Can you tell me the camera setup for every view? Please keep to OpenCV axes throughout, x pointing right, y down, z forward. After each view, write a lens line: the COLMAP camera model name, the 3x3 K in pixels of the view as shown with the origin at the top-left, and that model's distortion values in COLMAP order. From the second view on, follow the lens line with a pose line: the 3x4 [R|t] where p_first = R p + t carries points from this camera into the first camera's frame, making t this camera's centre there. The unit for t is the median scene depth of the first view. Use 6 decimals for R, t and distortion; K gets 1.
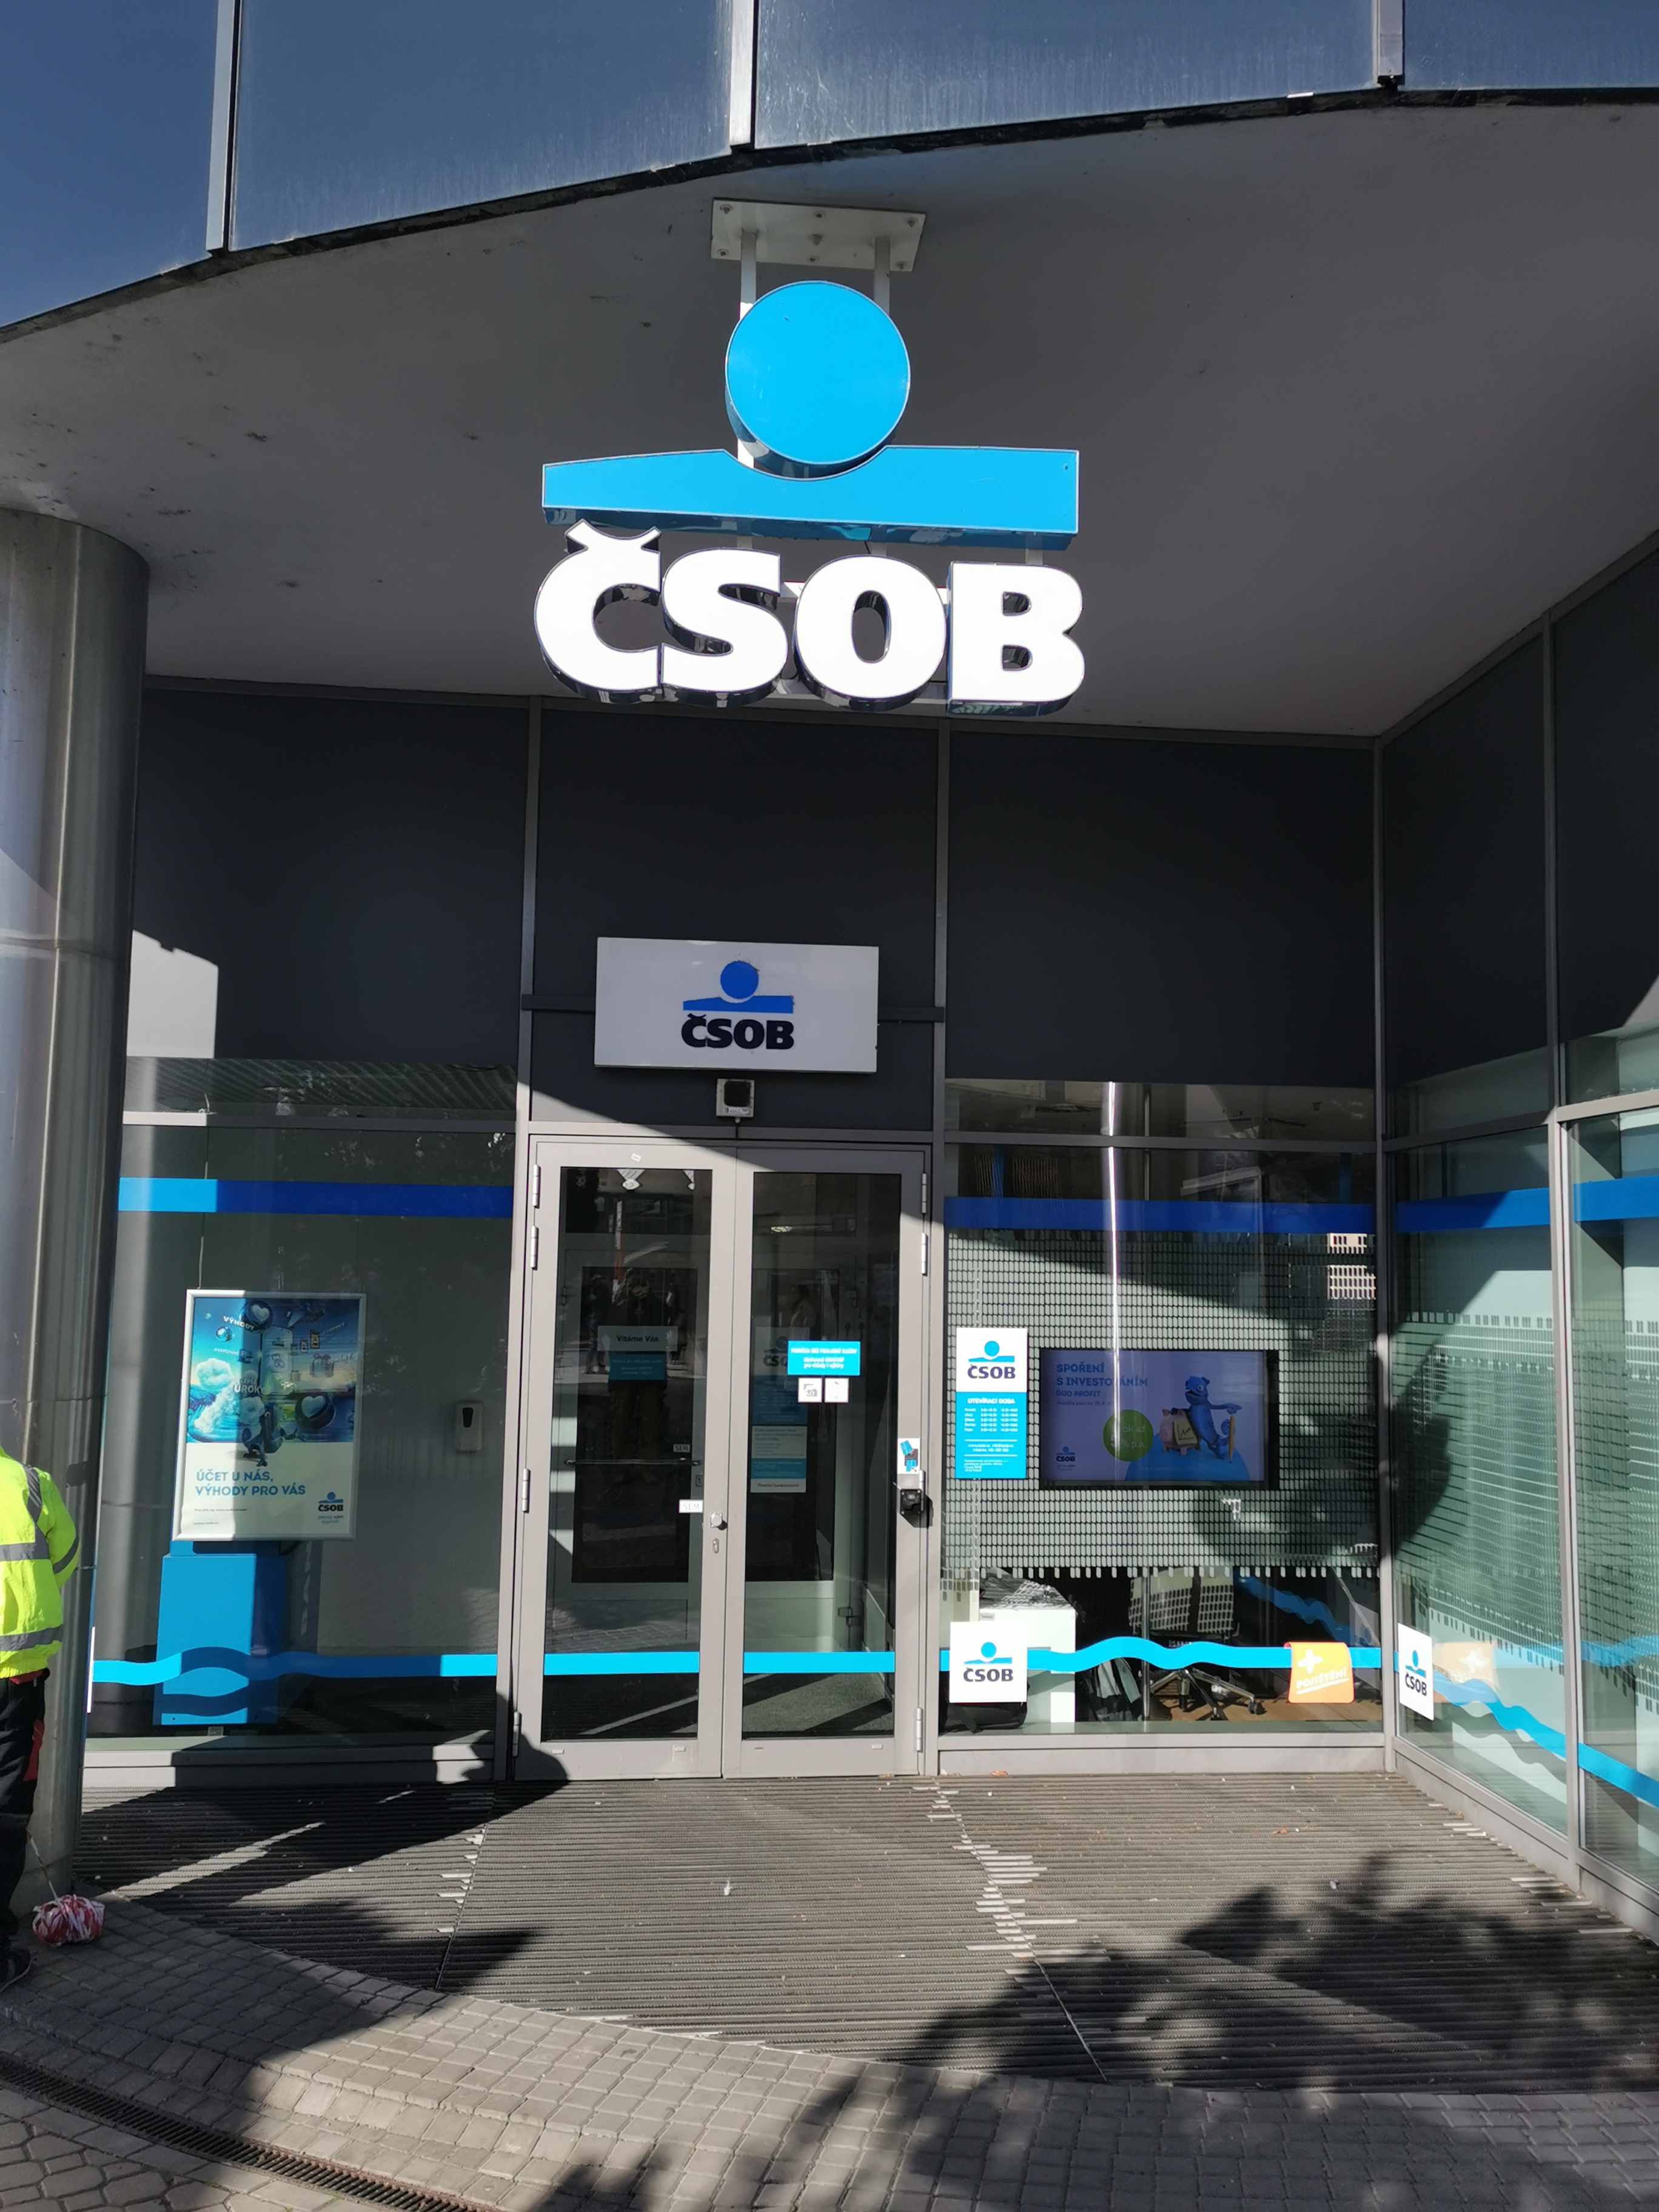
lens RADIAL K [[1870.3, 0, 815.2], [0, 1870.3, 1105.6], [0, 0, 1]] dist [0.083329, -0.000138]
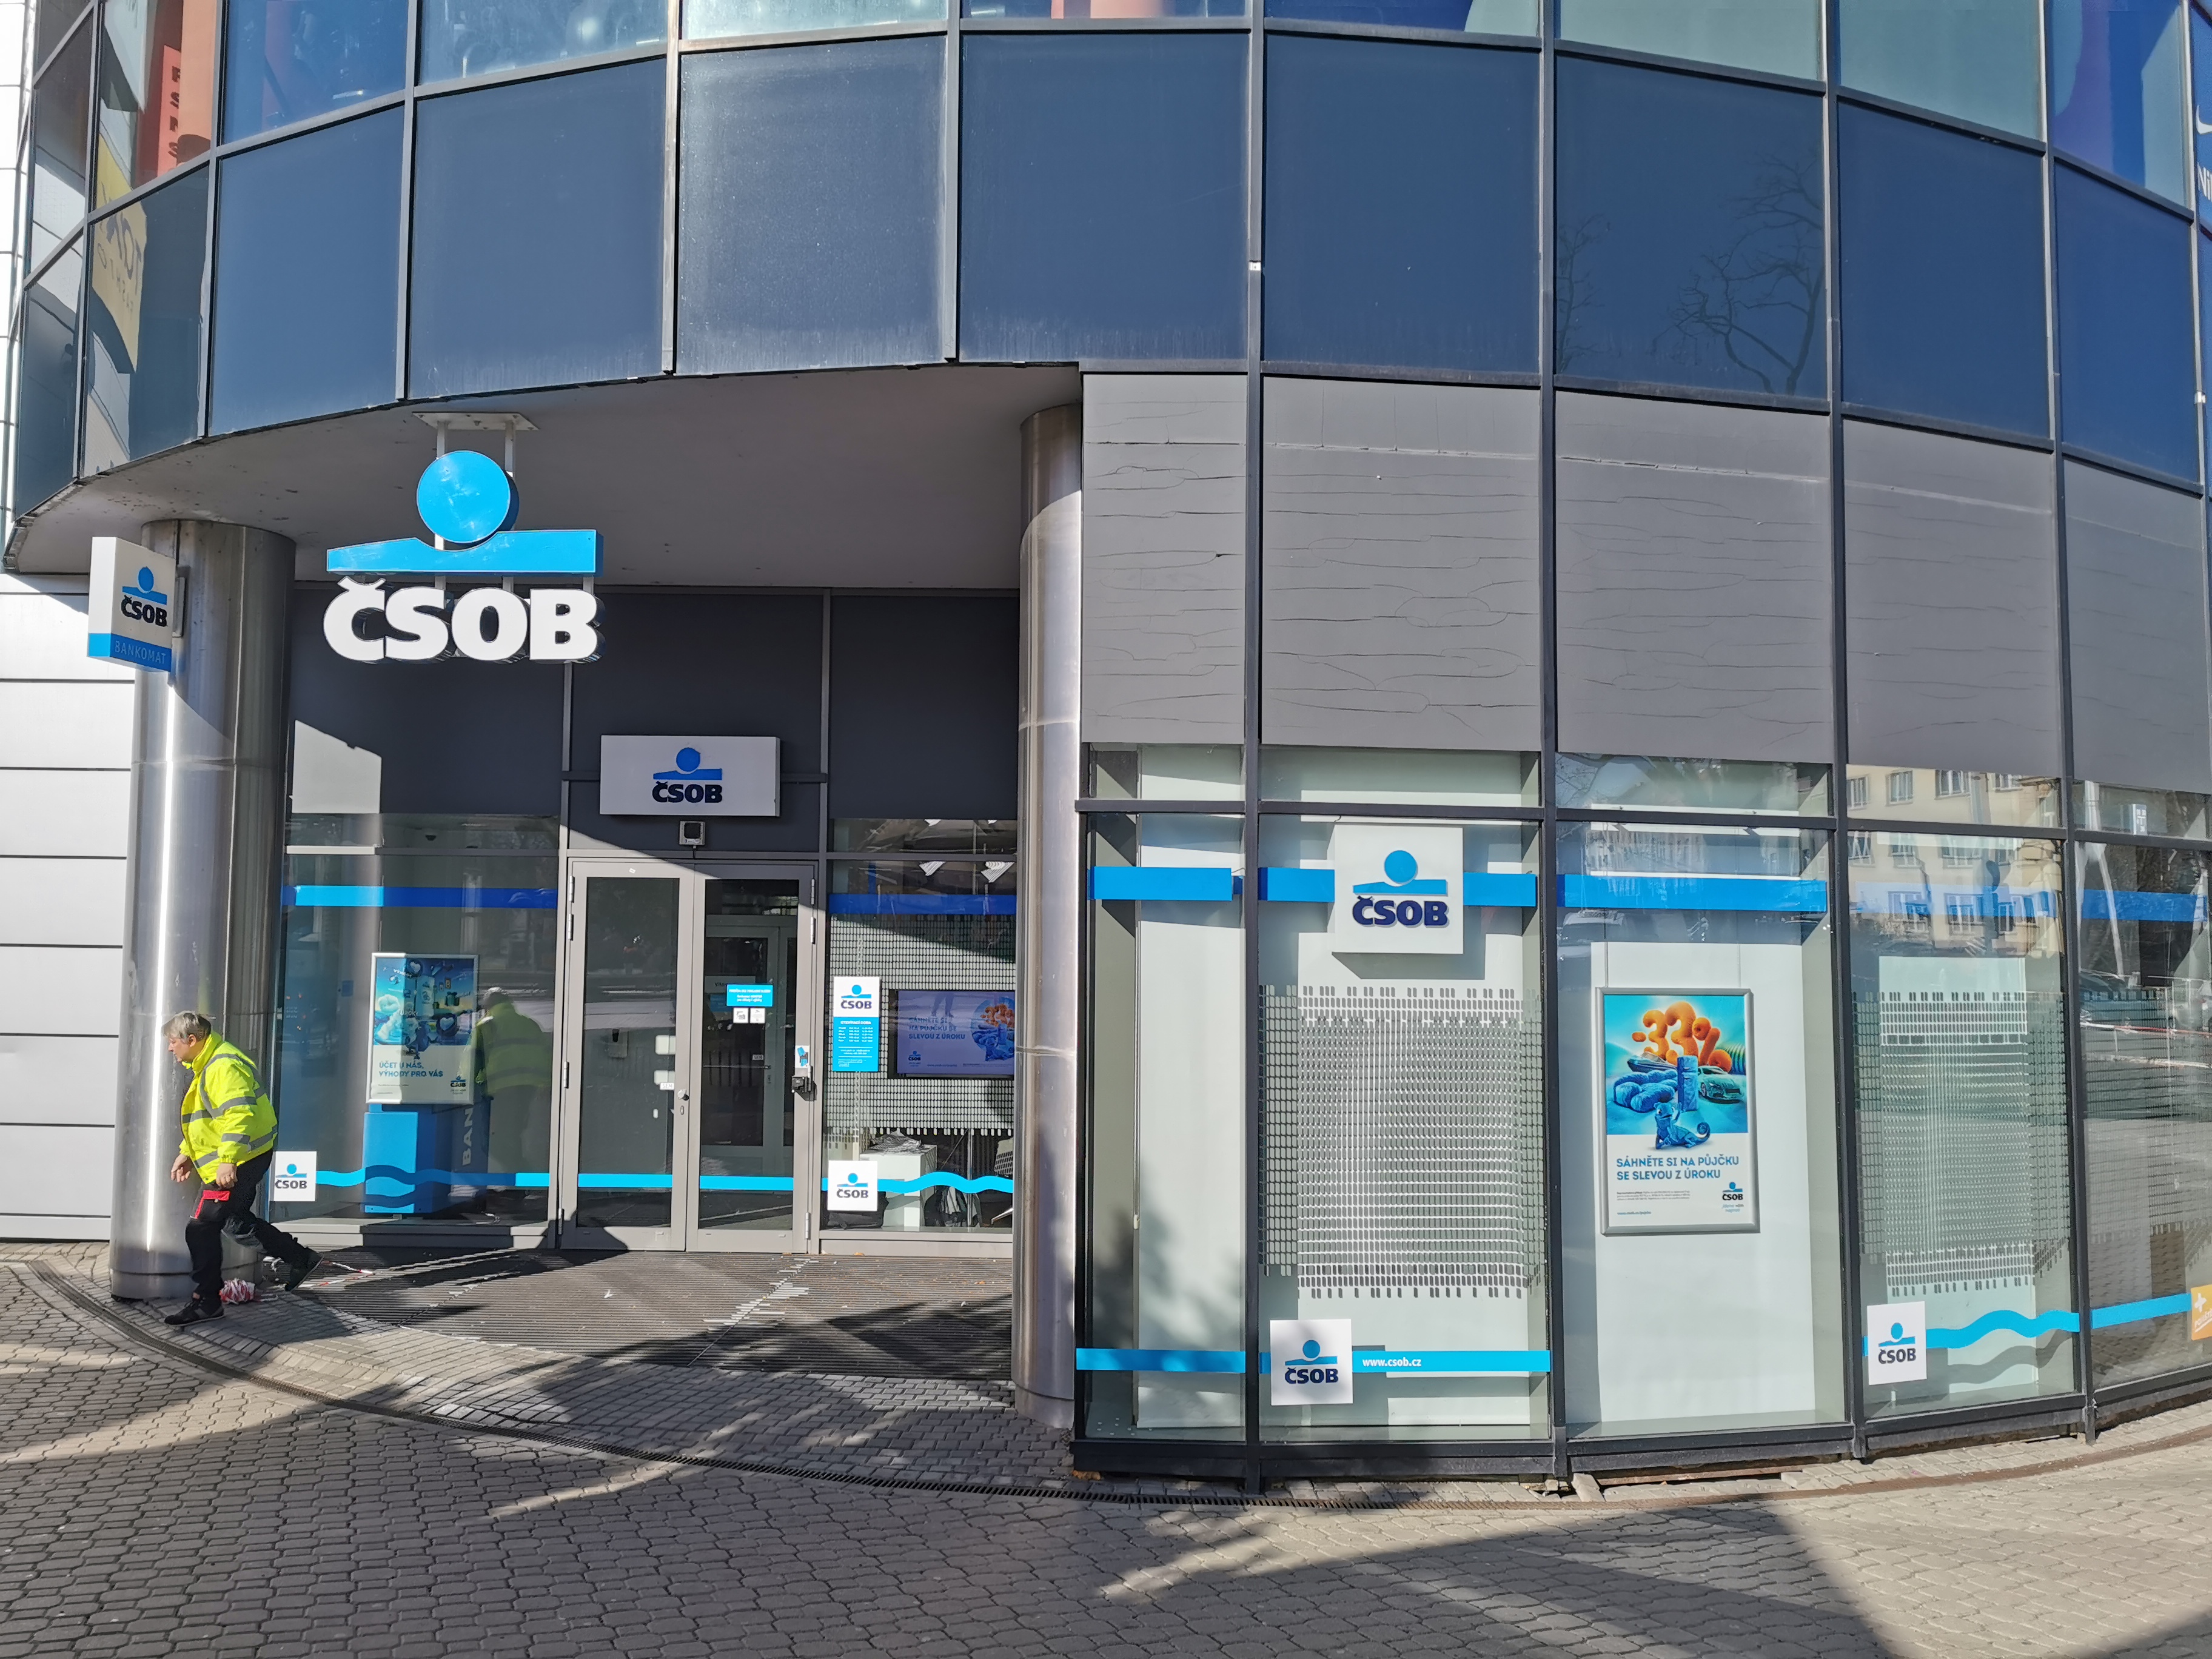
lens RADIAL K [[1734.2, 0, 1113.8], [0, 1734.2, 822.0], [0, 0, 1]] dist [0.066319, 0.004439]
pose [[0.988361, -0.011203, -0.151716, 0.542399], [0.015352, 0.999539, 0.026200, -0.047159], [0.151353, -0.028224, 0.988077, -0.415713]]
